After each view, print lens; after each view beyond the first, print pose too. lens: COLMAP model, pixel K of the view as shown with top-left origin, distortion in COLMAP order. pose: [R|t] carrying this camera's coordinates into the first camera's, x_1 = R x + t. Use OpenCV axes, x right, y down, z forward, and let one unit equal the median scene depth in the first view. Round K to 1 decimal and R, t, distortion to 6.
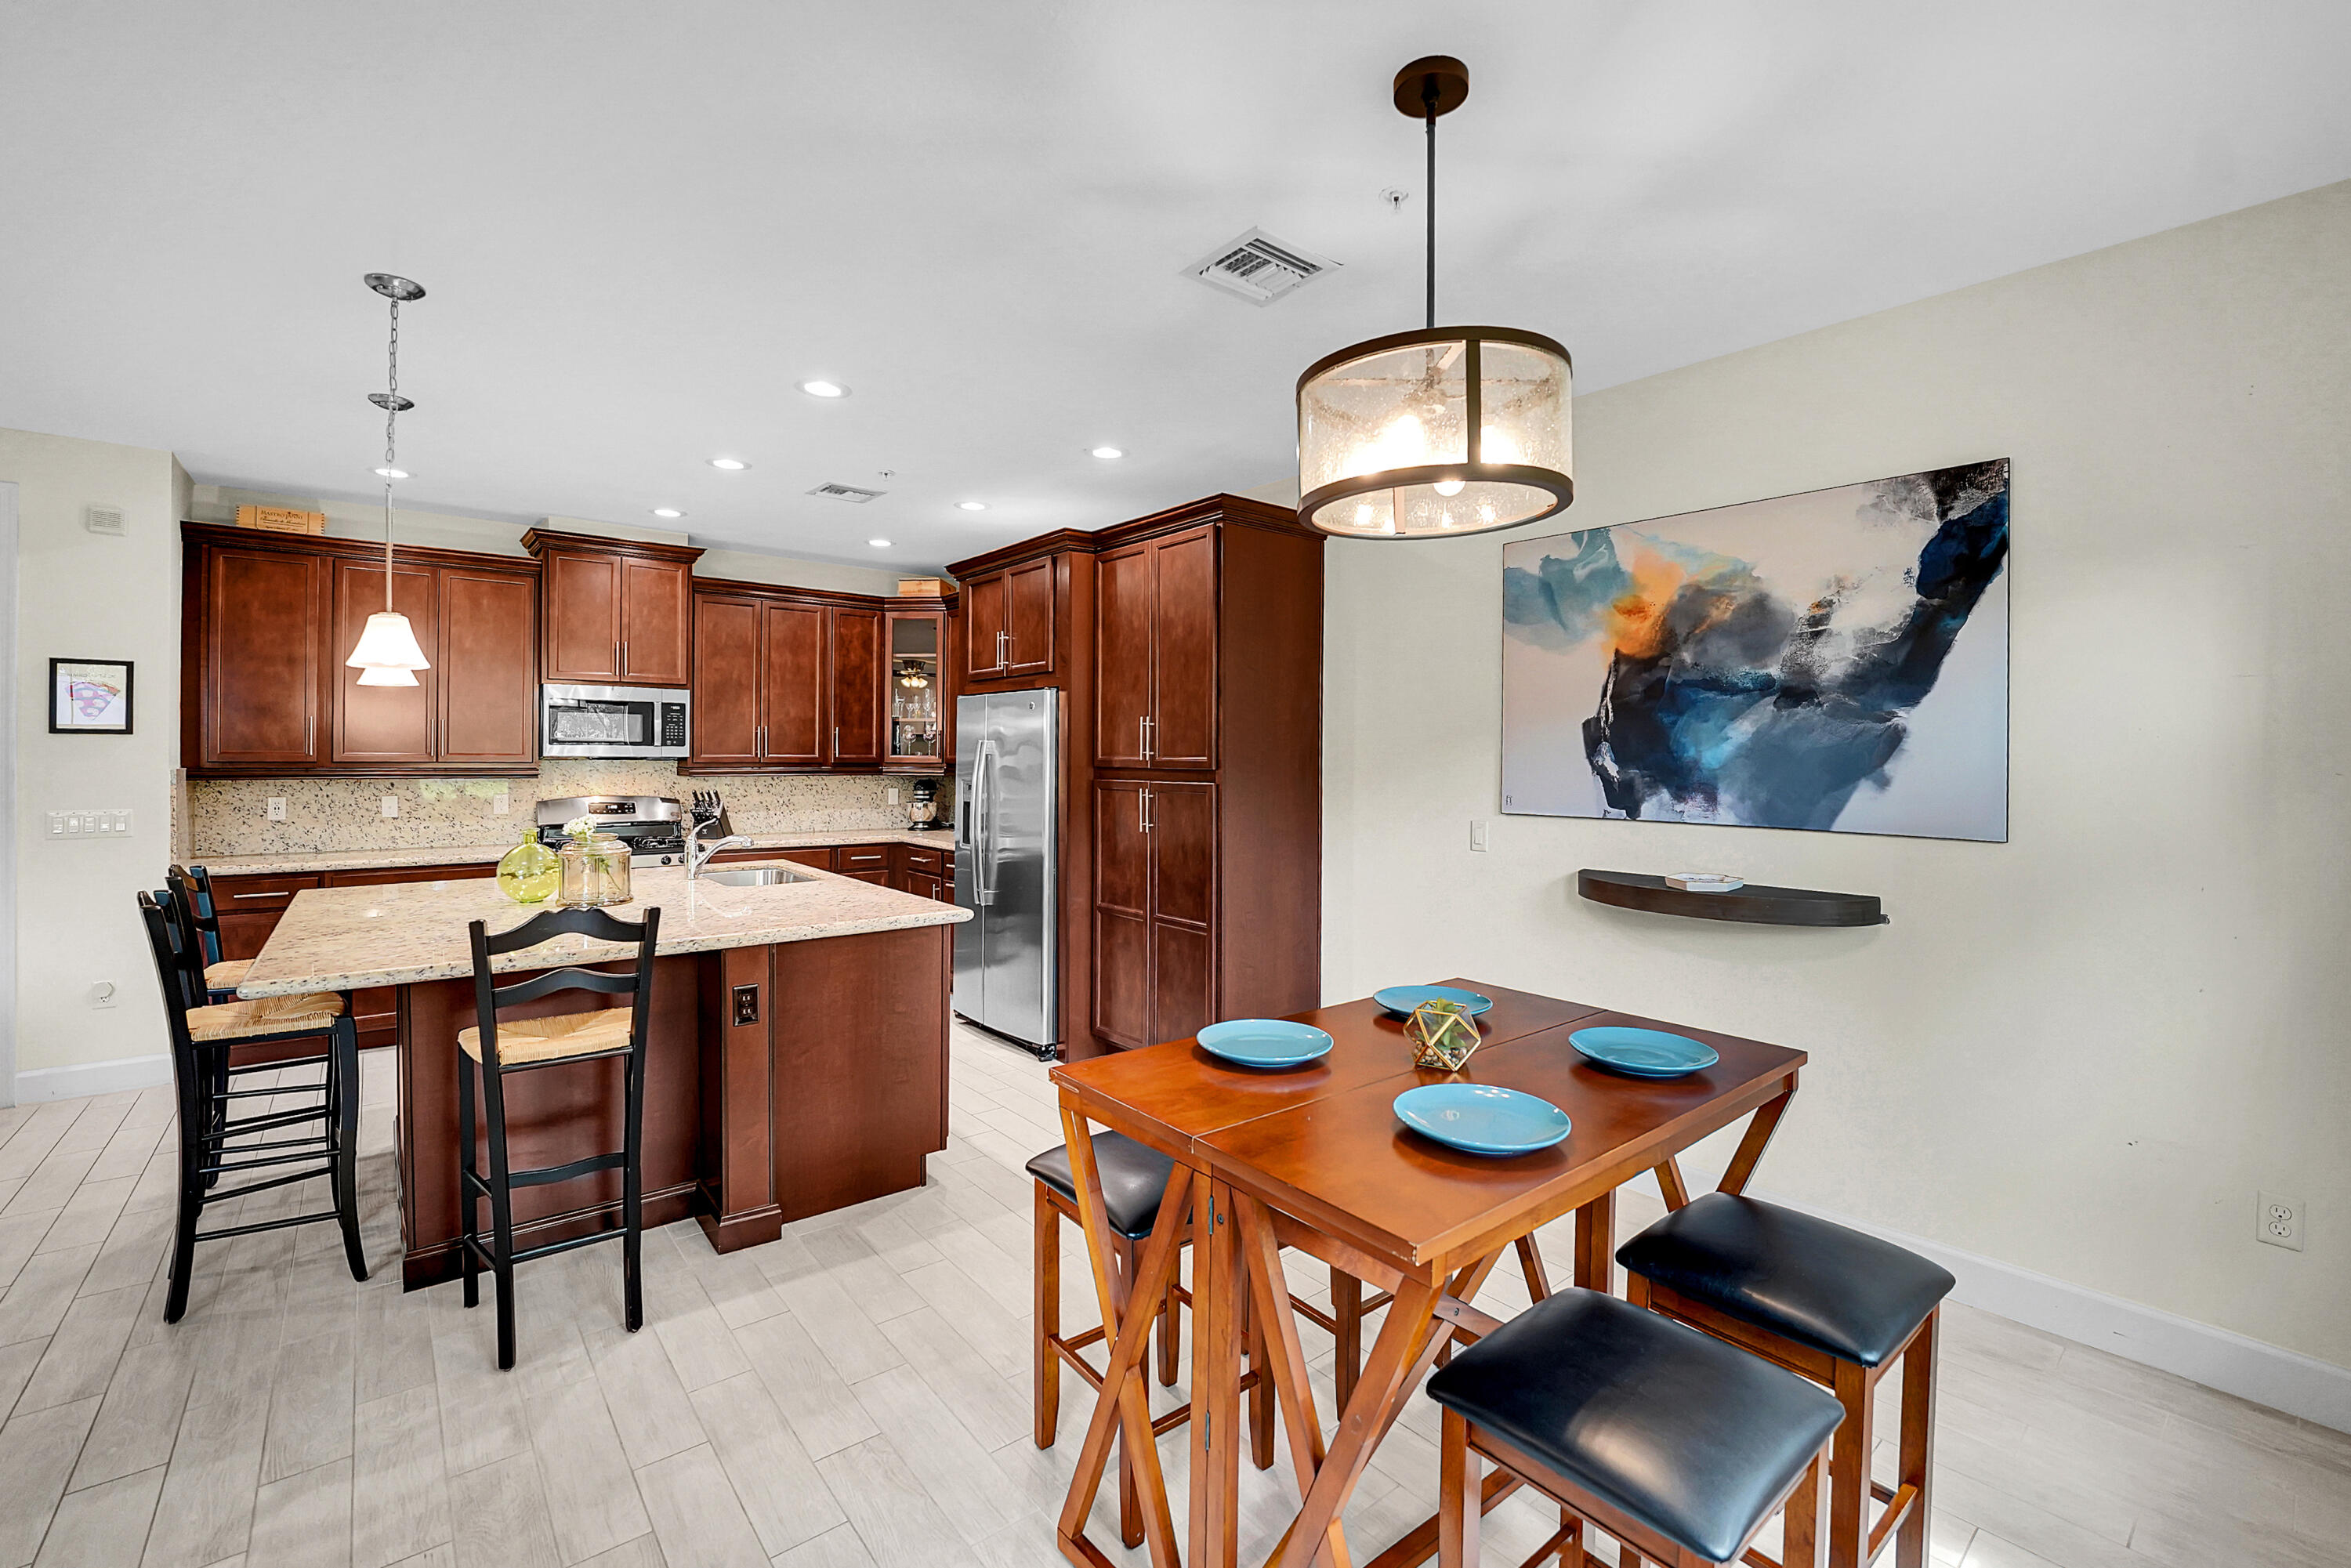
lens RADIAL K [[994.7, 0, 1177.5], [0, 994.7, 765.1], [0, 0, 1]] dist [-0.024426, 0.002601]
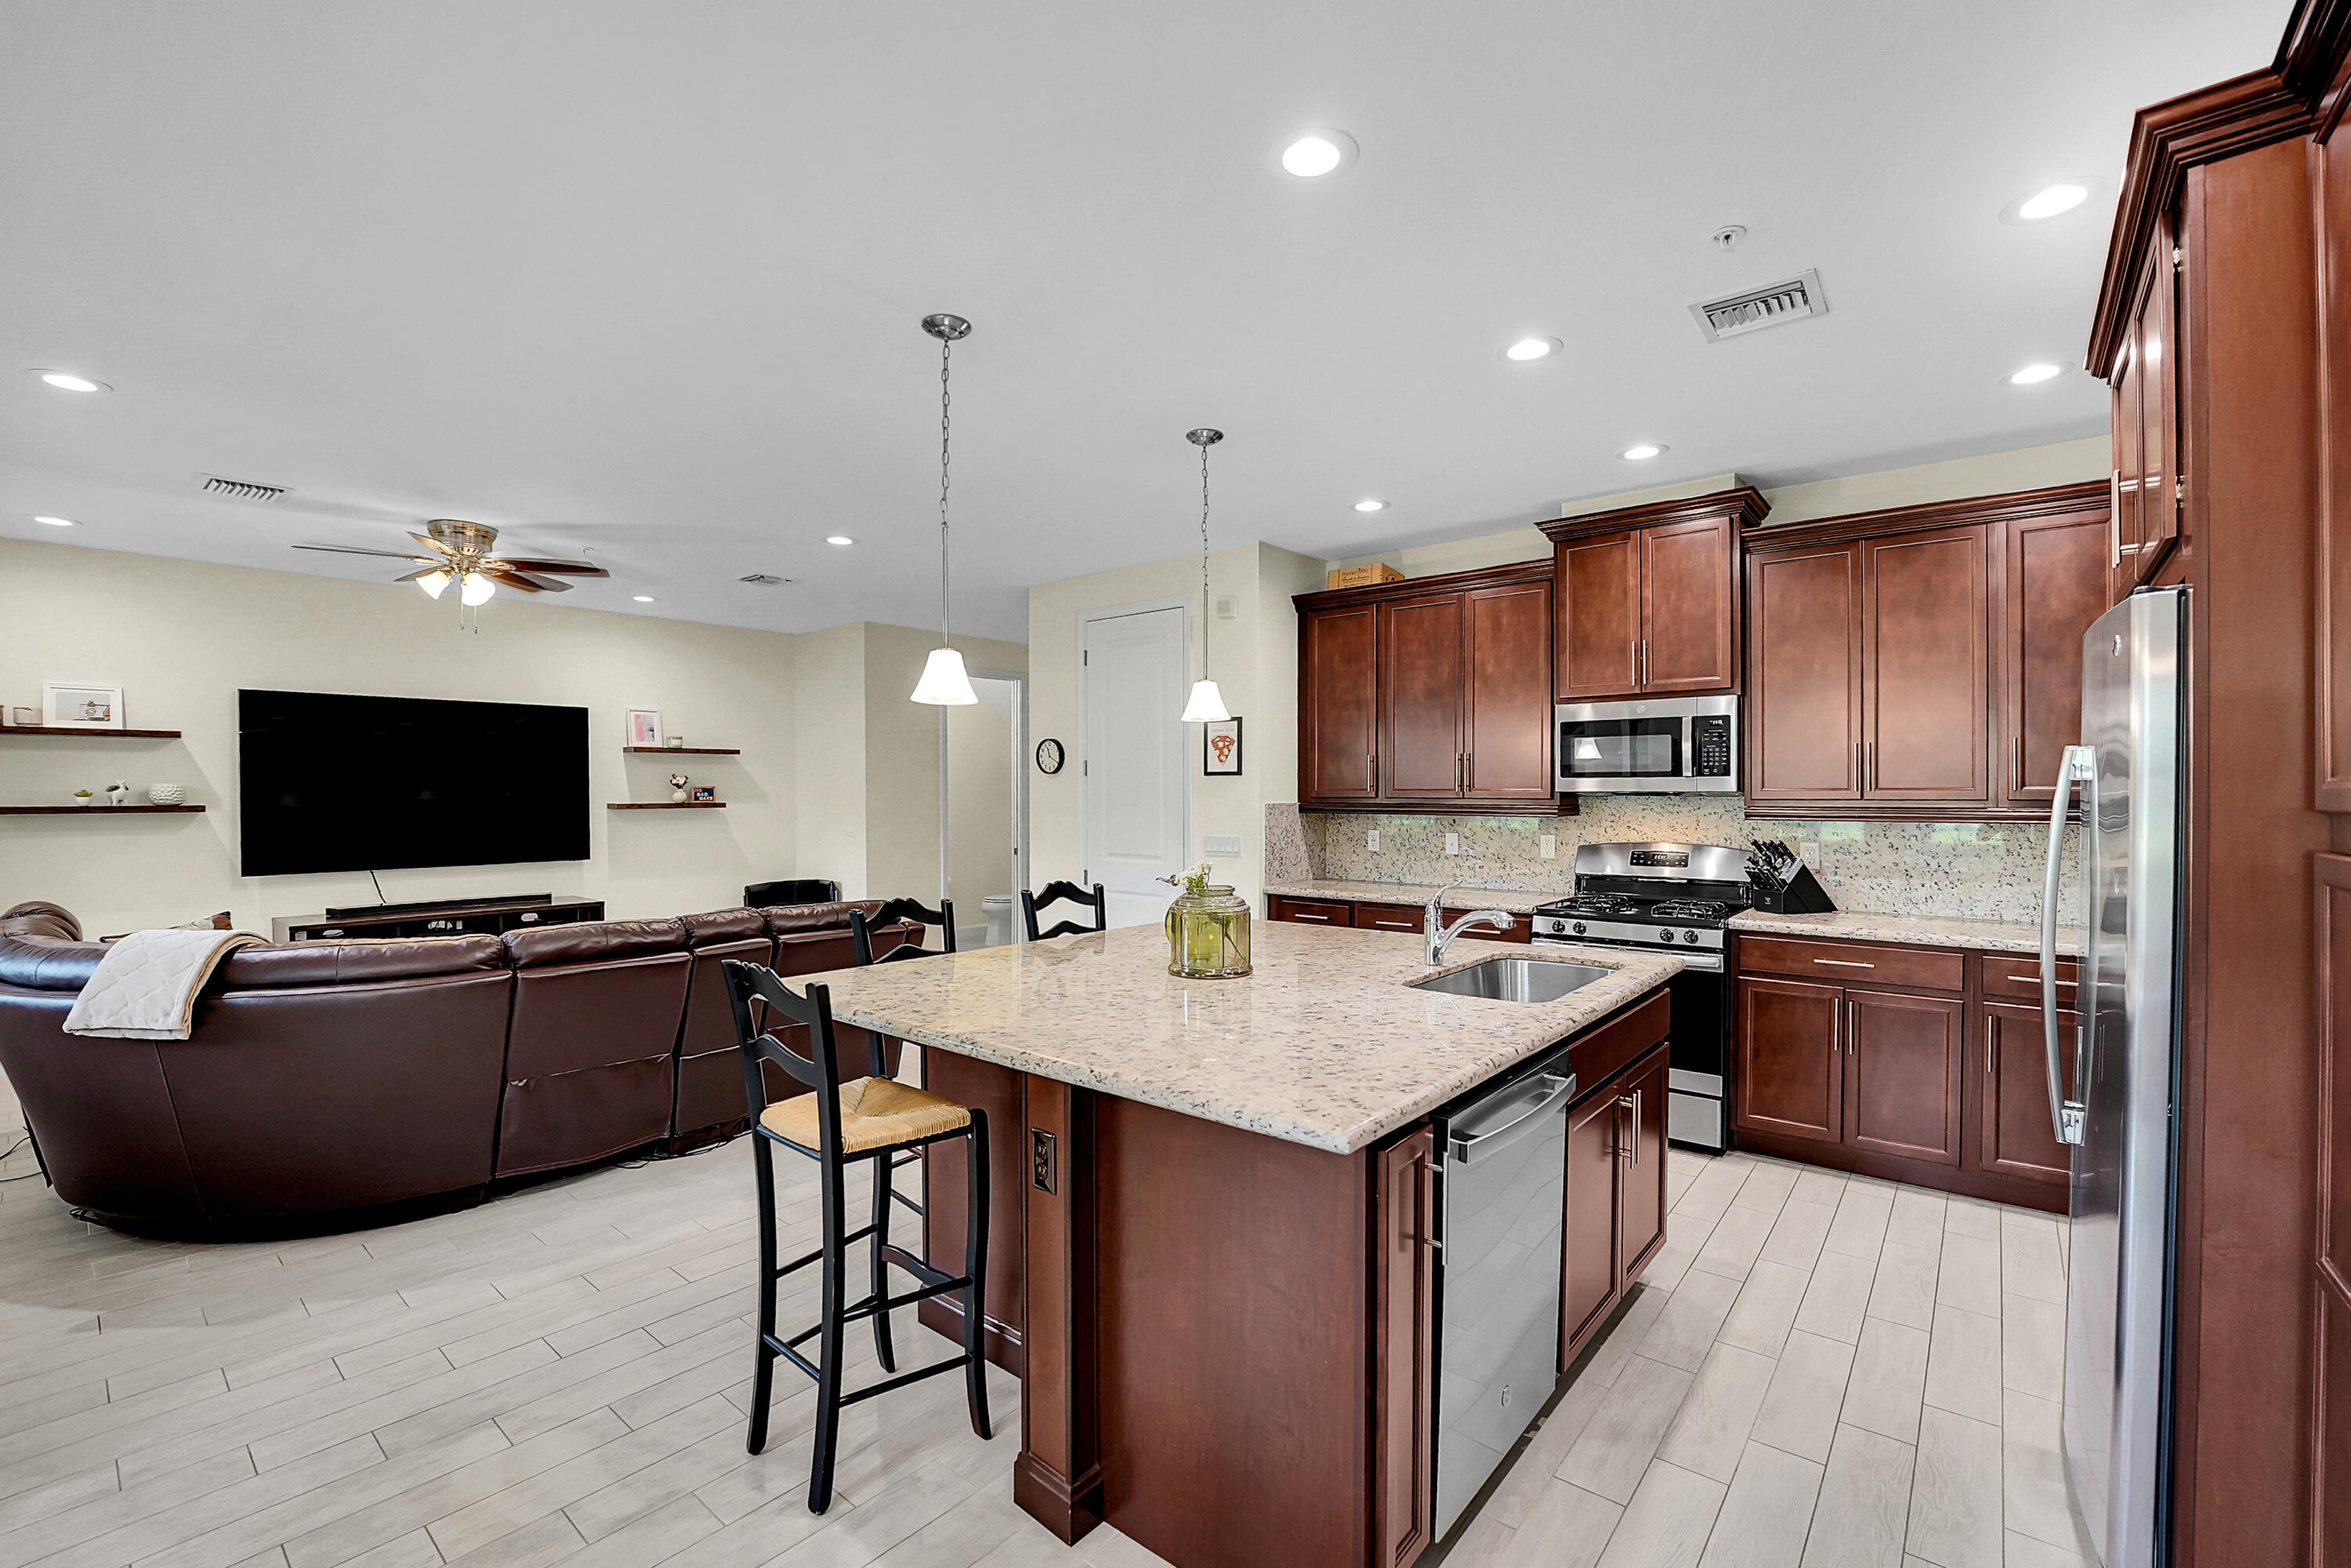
lens RADIAL K [[994.7, 0, 1162.9], [0, 994.7, 792.9], [0, 0, 1]] dist [-0.024426, 0.002601]
pose [[0.173171, -0.006544, -0.984870, 0.198748], [-0.008604, 0.999930, -0.008156, 0.002817], [0.984854, 0.009886, 0.173102, 0.829781]]
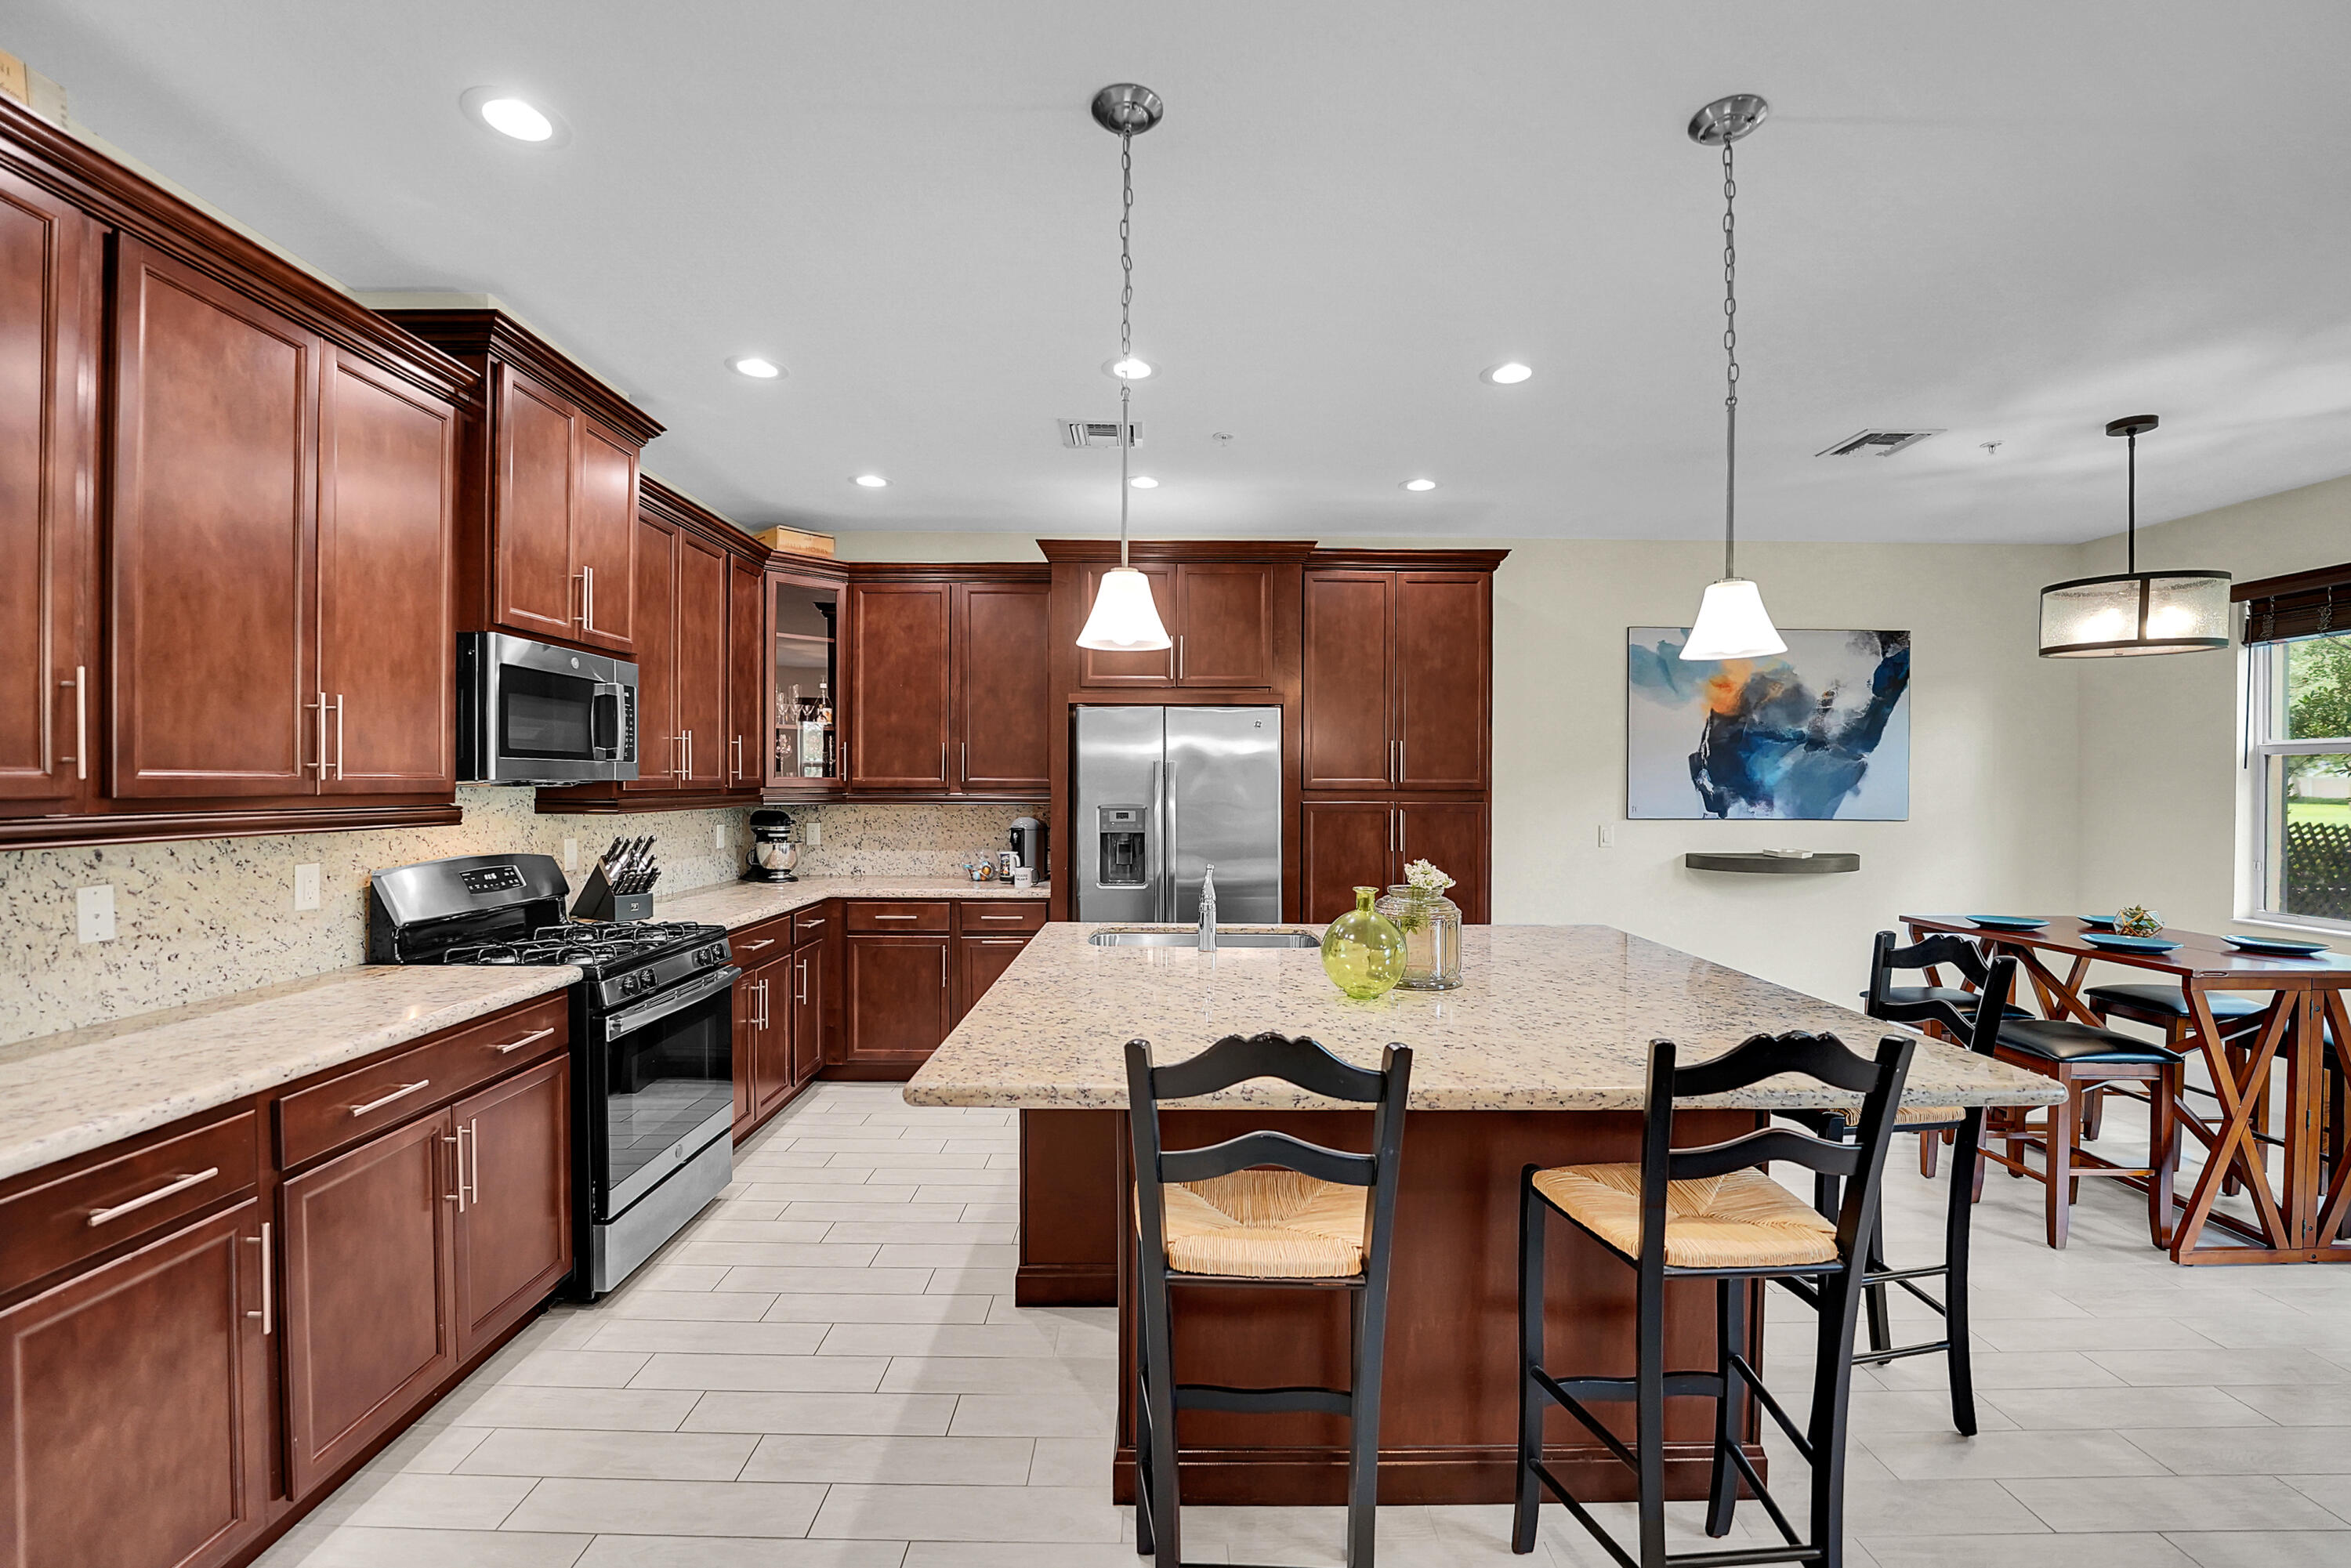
lens RADIAL K [[994.7, 0, 1187.7], [0, 994.7, 791.3], [0, 0, 1]] dist [-0.024426, 0.002601]
pose [[0.628107, -0.011948, 0.778035, -1.271215], [0.006832, 0.999928, 0.009840, -0.009209], [-0.778097, -0.000865, 0.628143, 0.665344]]
